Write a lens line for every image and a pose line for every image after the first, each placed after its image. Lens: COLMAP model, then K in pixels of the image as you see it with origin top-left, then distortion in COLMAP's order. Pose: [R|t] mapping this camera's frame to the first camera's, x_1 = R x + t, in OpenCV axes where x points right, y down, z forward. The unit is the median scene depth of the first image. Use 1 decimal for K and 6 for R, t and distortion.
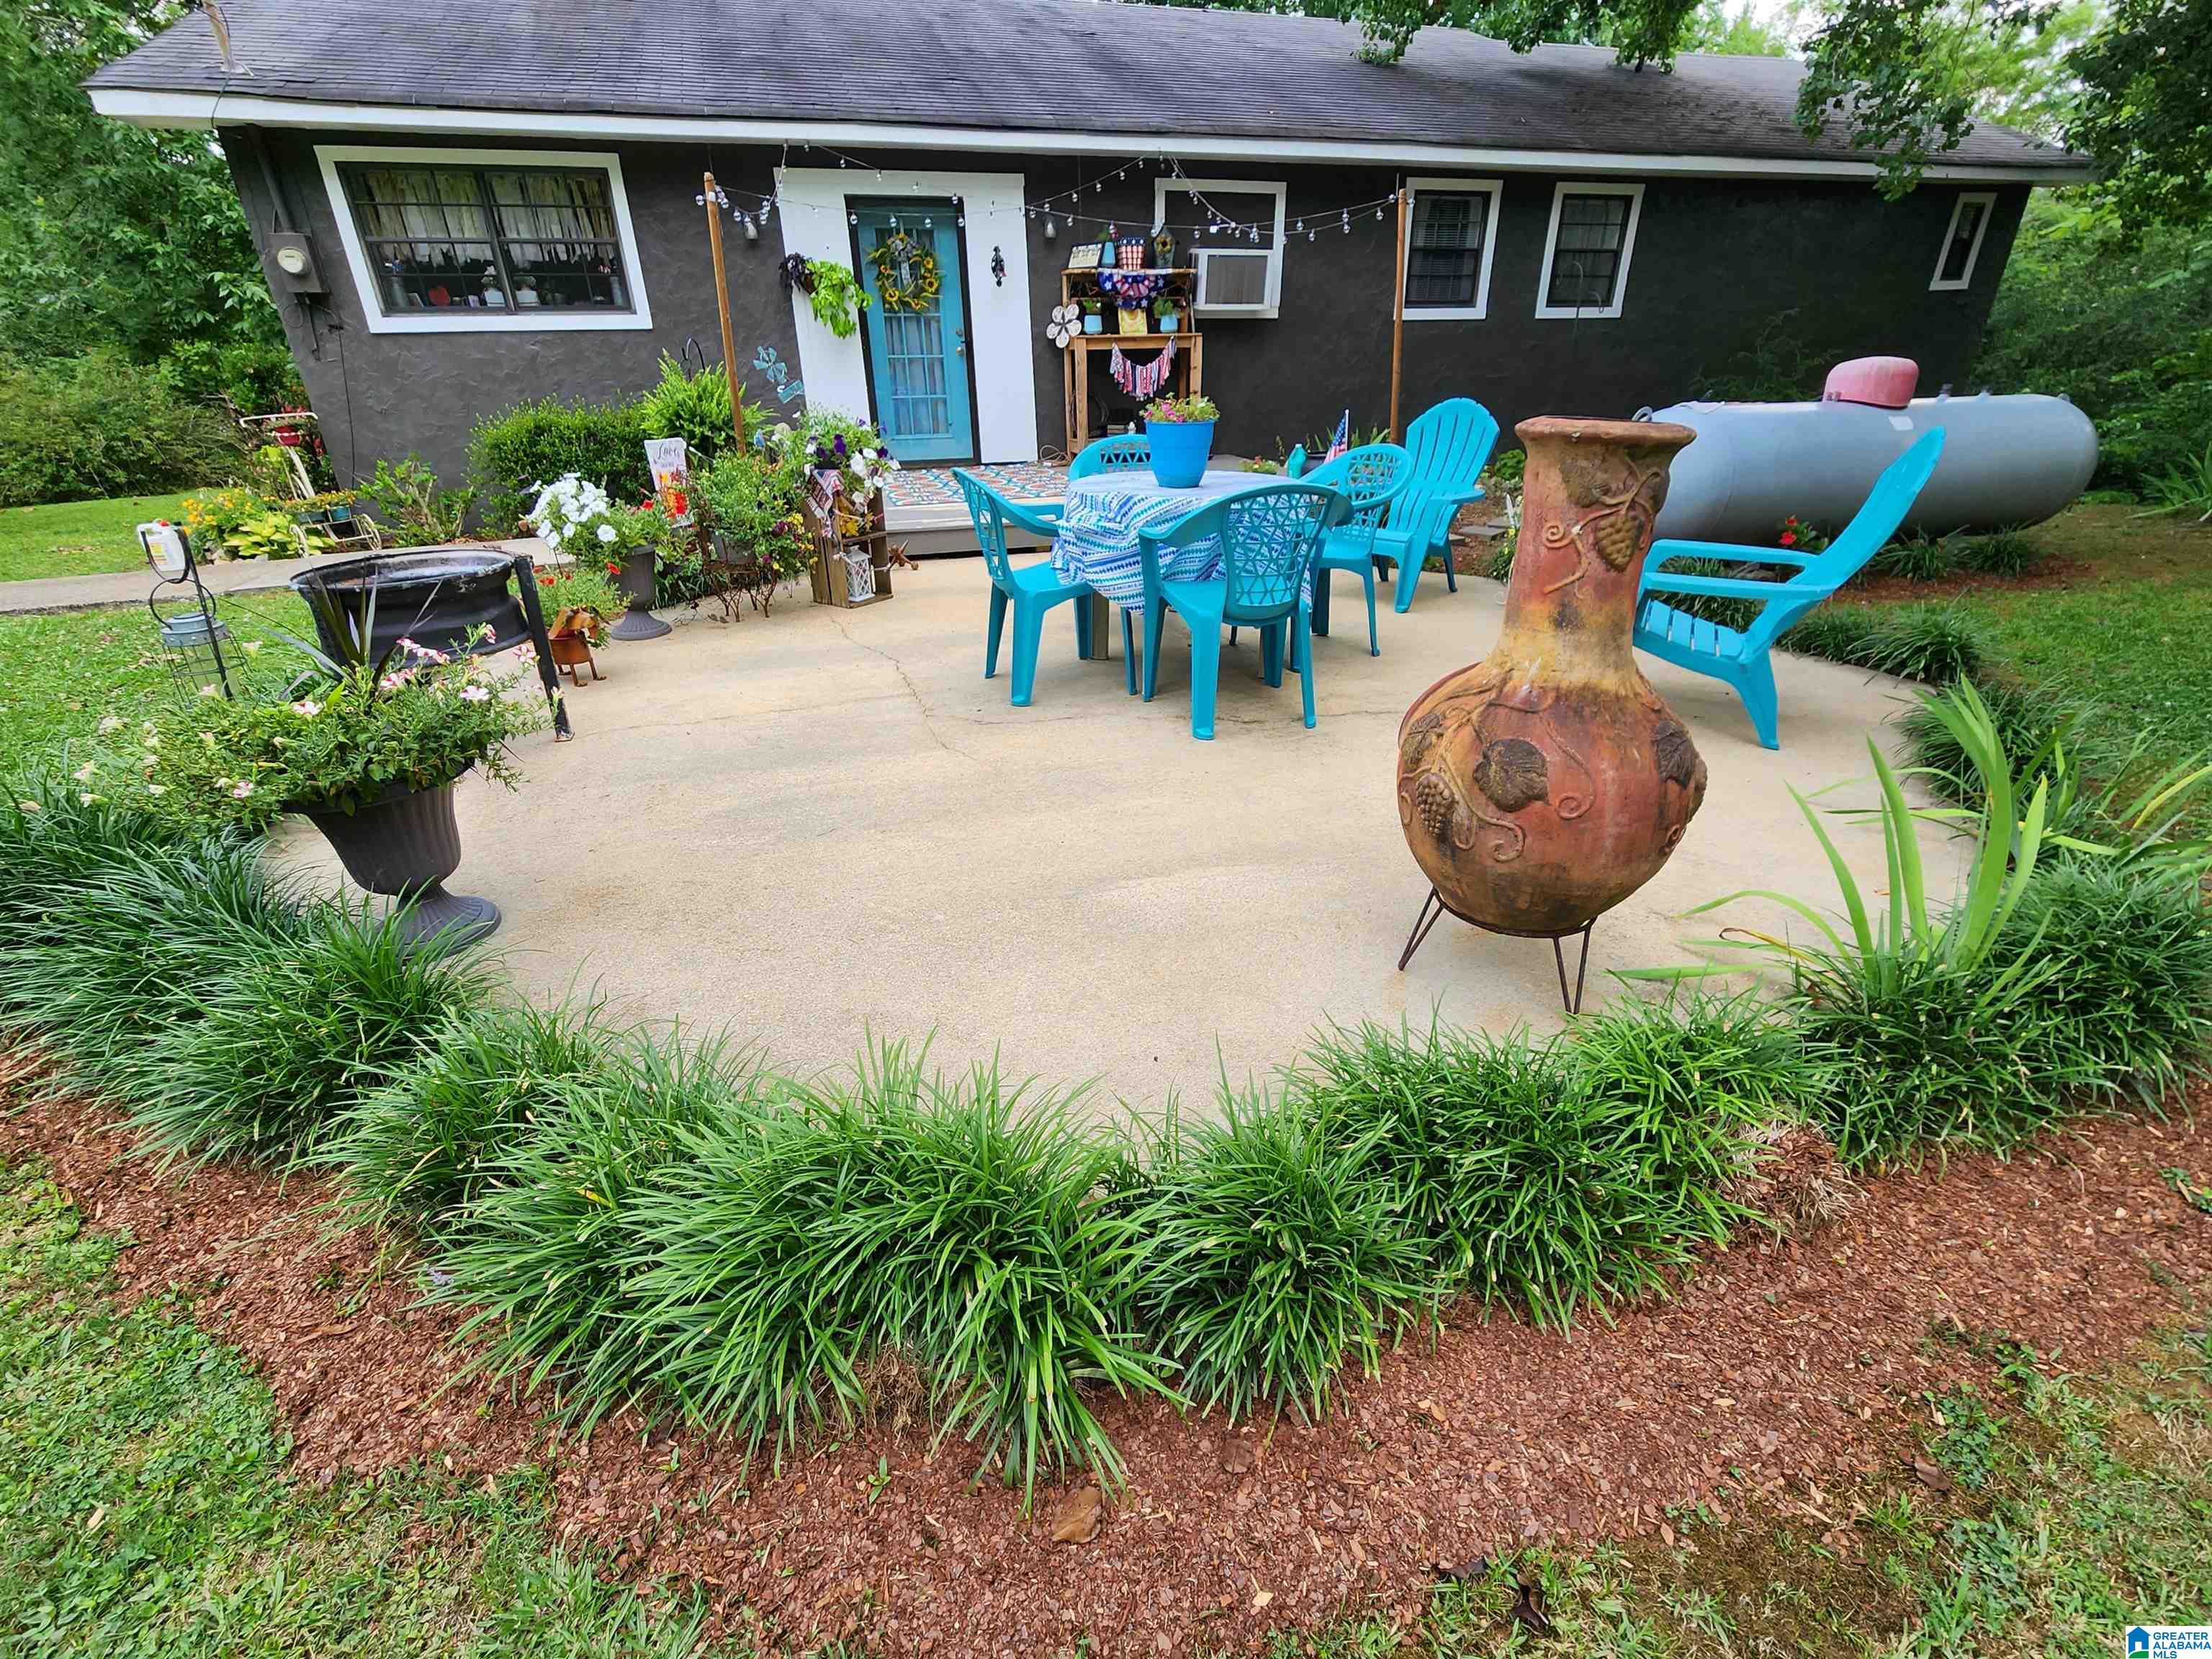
lens RADIAL K [[1005.3, 0, 1104.6], [0, 1005.3, 845.3], [0, 0, 1]] dist [0.001713, -0.000082]
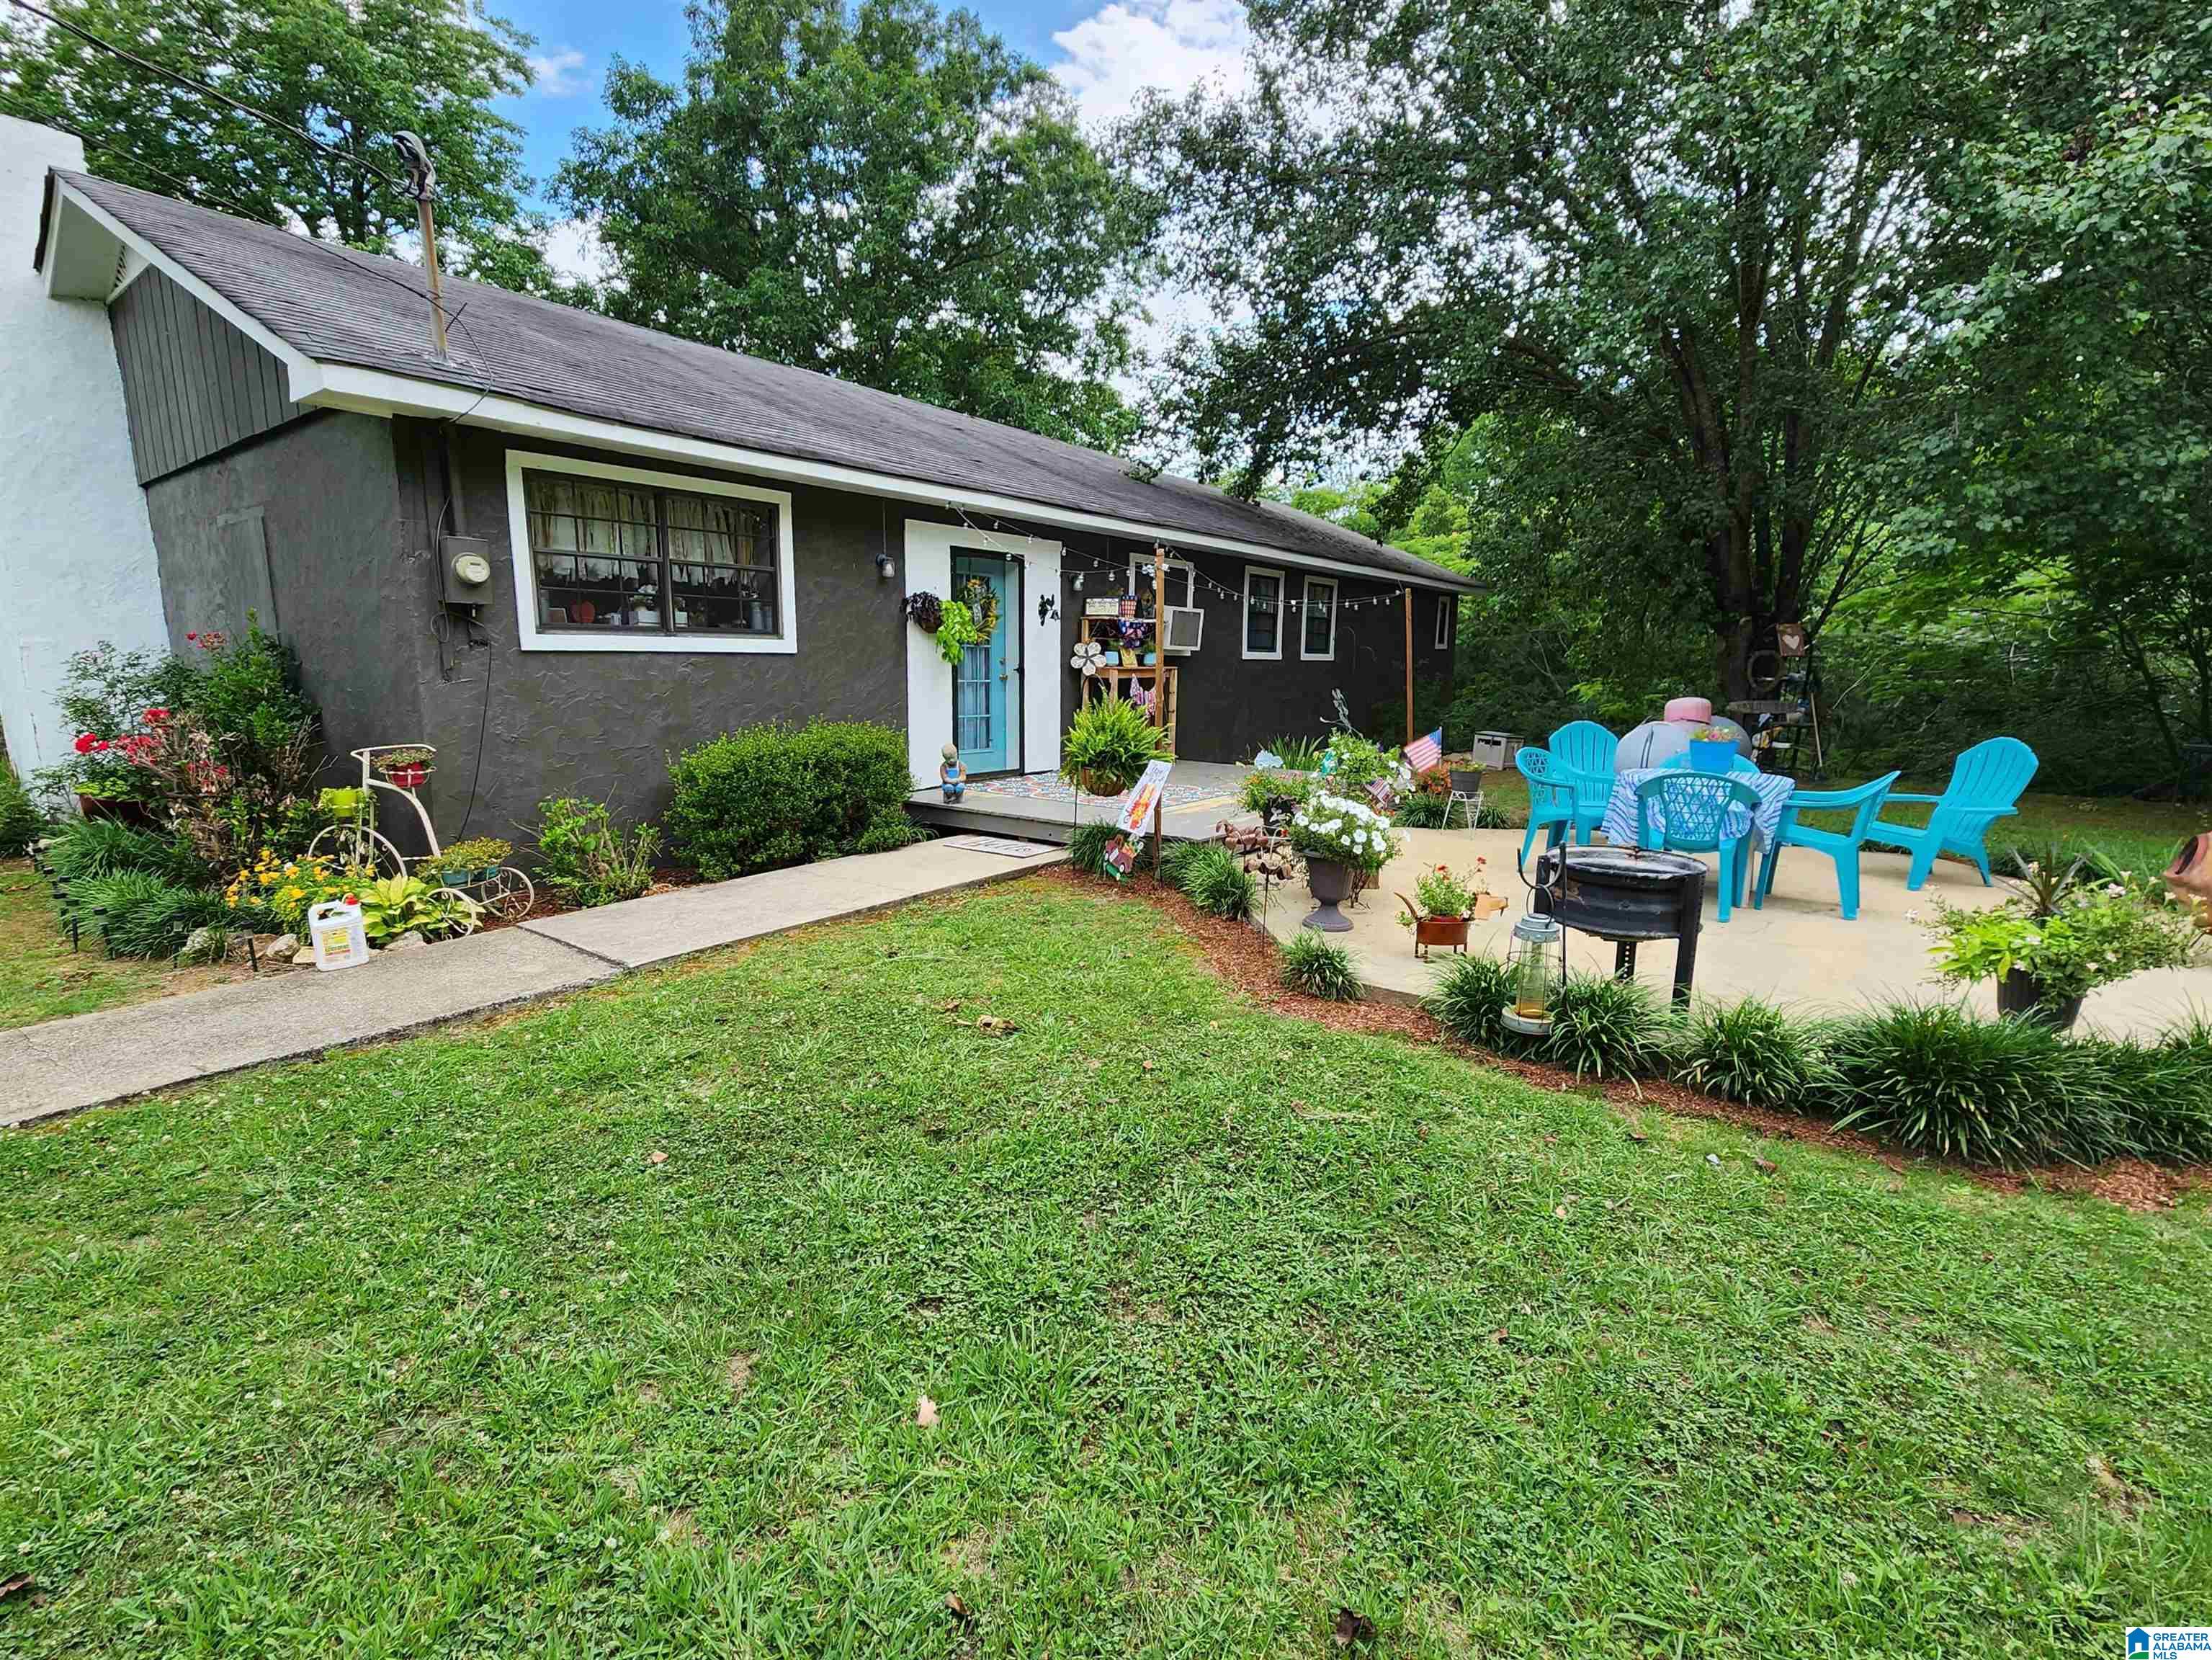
lens RADIAL K [[1005.5, 0, 1116.9], [0, 1005.5, 850.0], [0, 0, 1]] dist [0.001713, -0.000082]
pose [[0.813208, -0.082908, 0.576037, -0.764290], [0.234856, 0.952376, -0.194480, -0.078685], [-0.532480, 0.293438, 0.793952, 0.135769]]
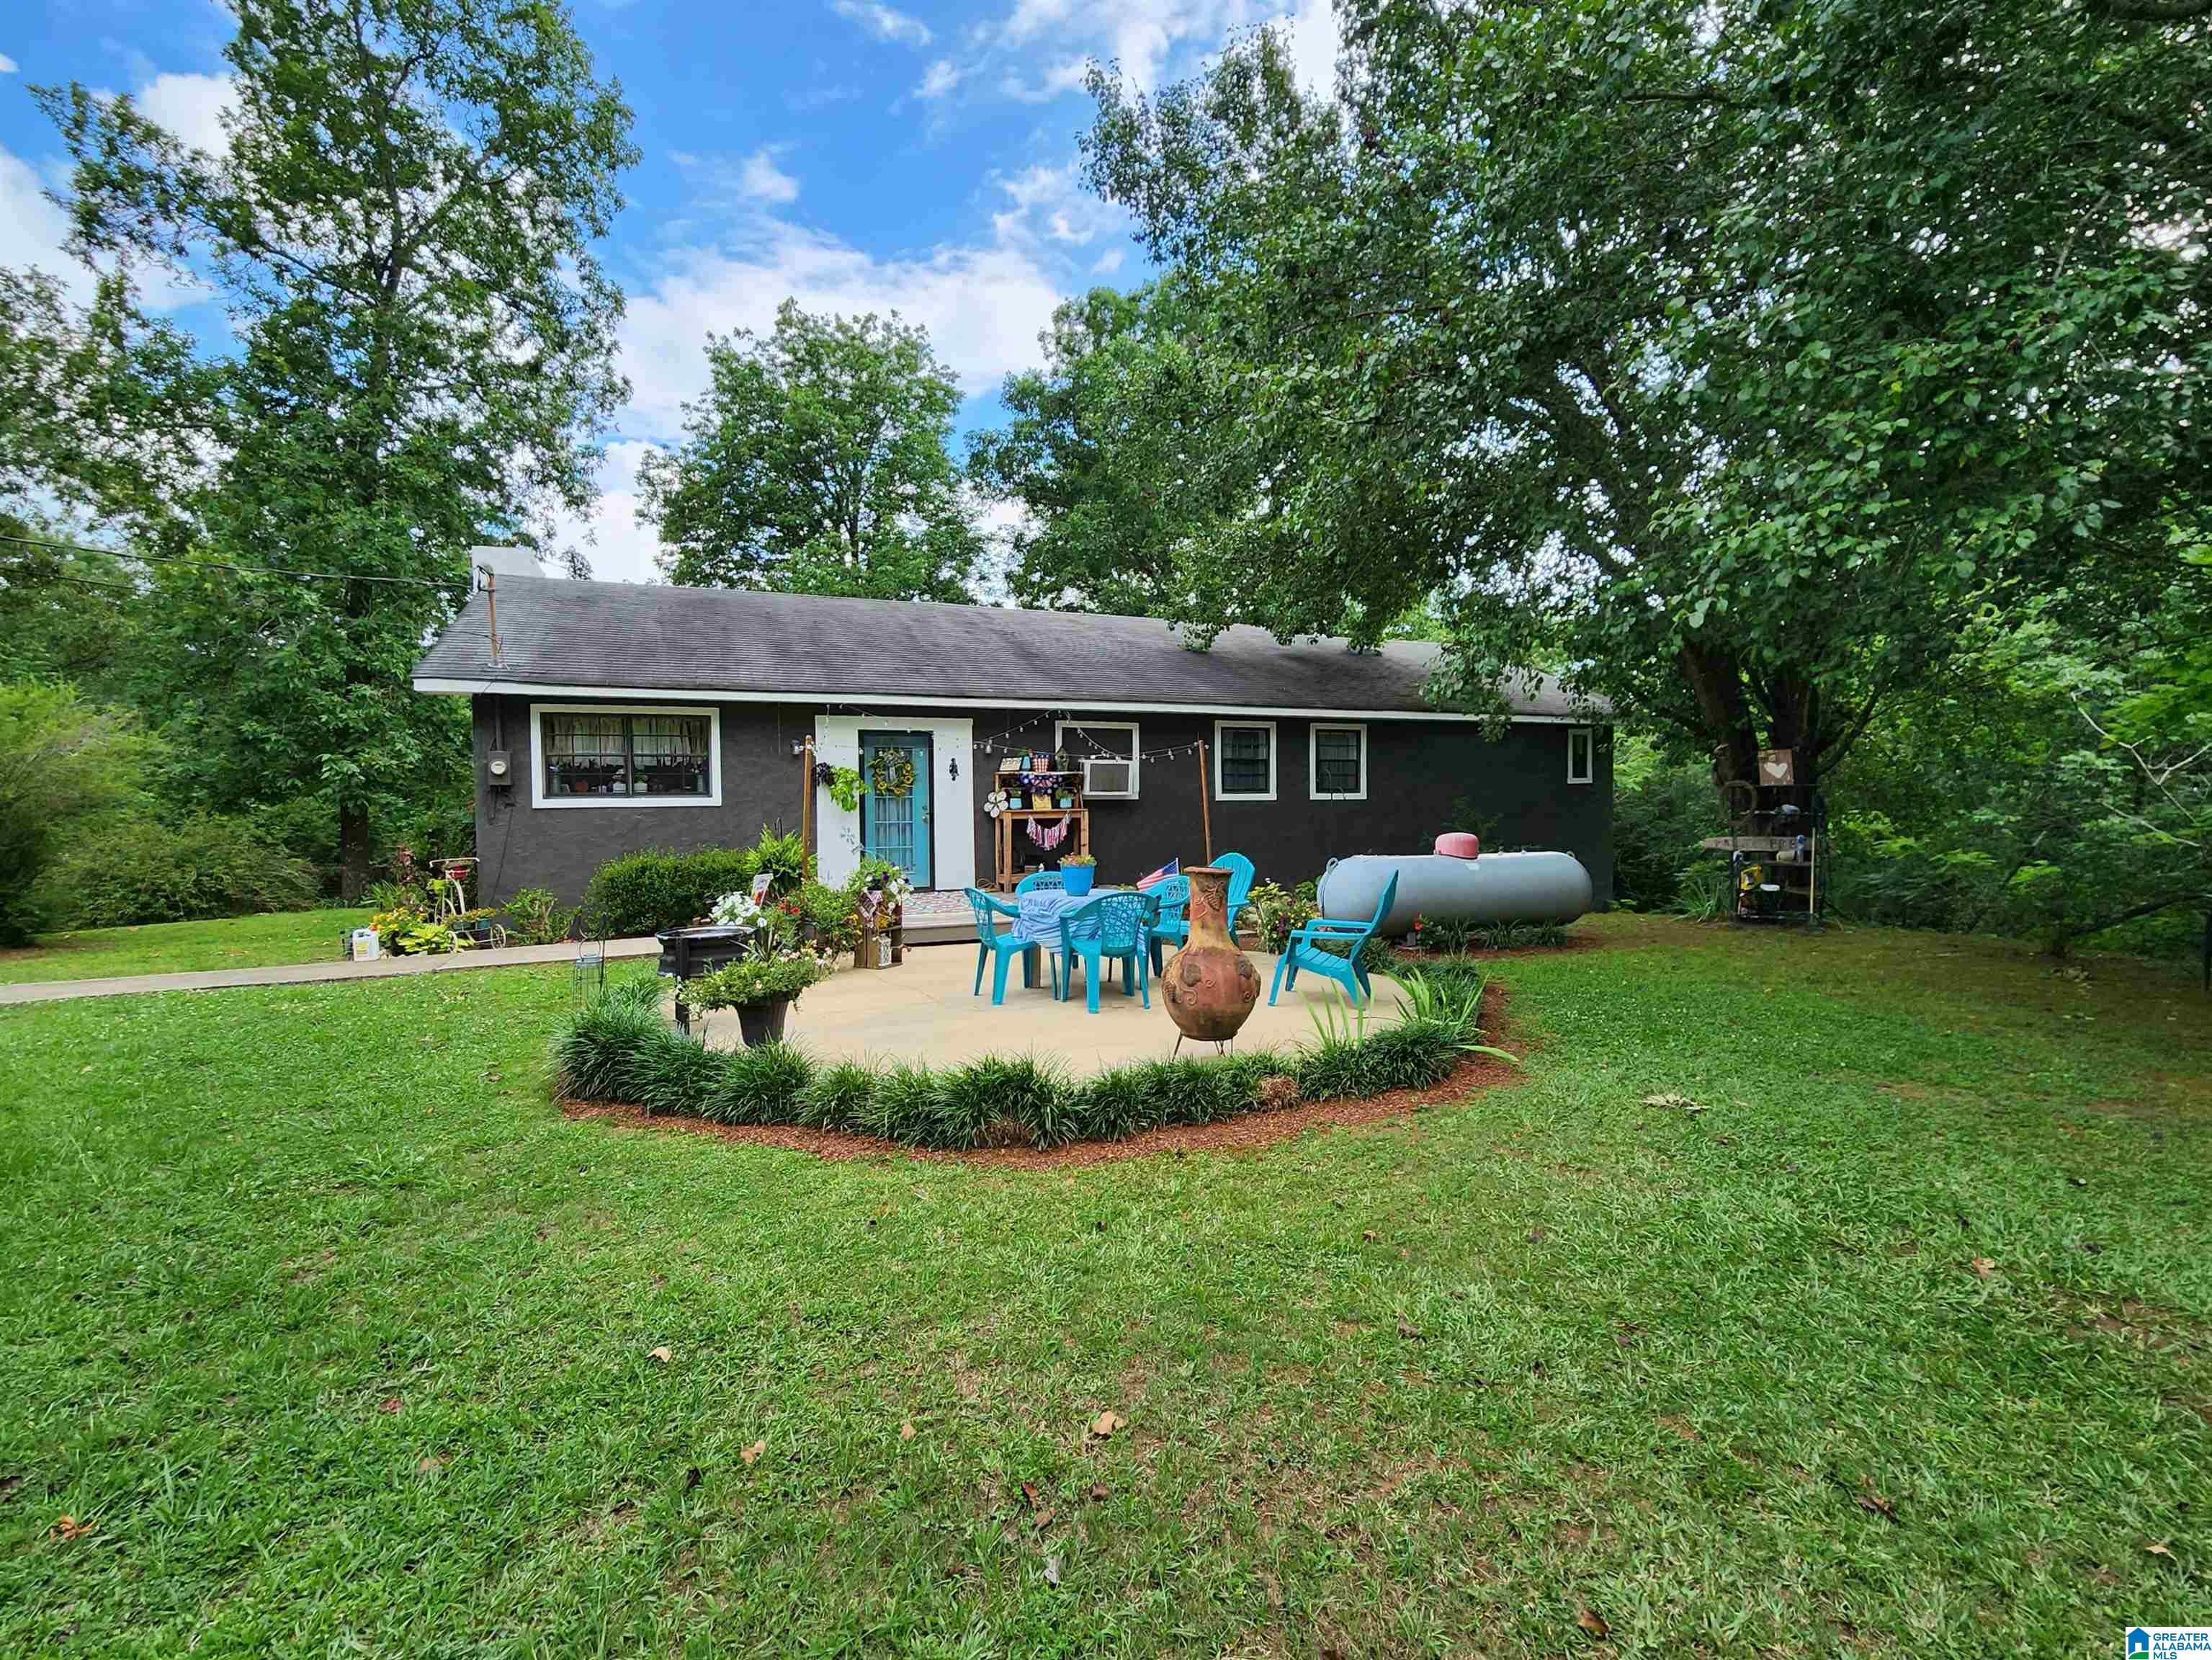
lens RADIAL K [[1005.5, 0, 1100.8], [0, 1005.5, 830.4], [0, 0, 1]] dist [0.001713, -0.000082]
pose [[0.995185, 0.004570, 0.097912, -0.034359], [0.036534, 0.909639, -0.413790, 0.156851], [-0.090956, 0.415375, 0.905092, -0.384514]]
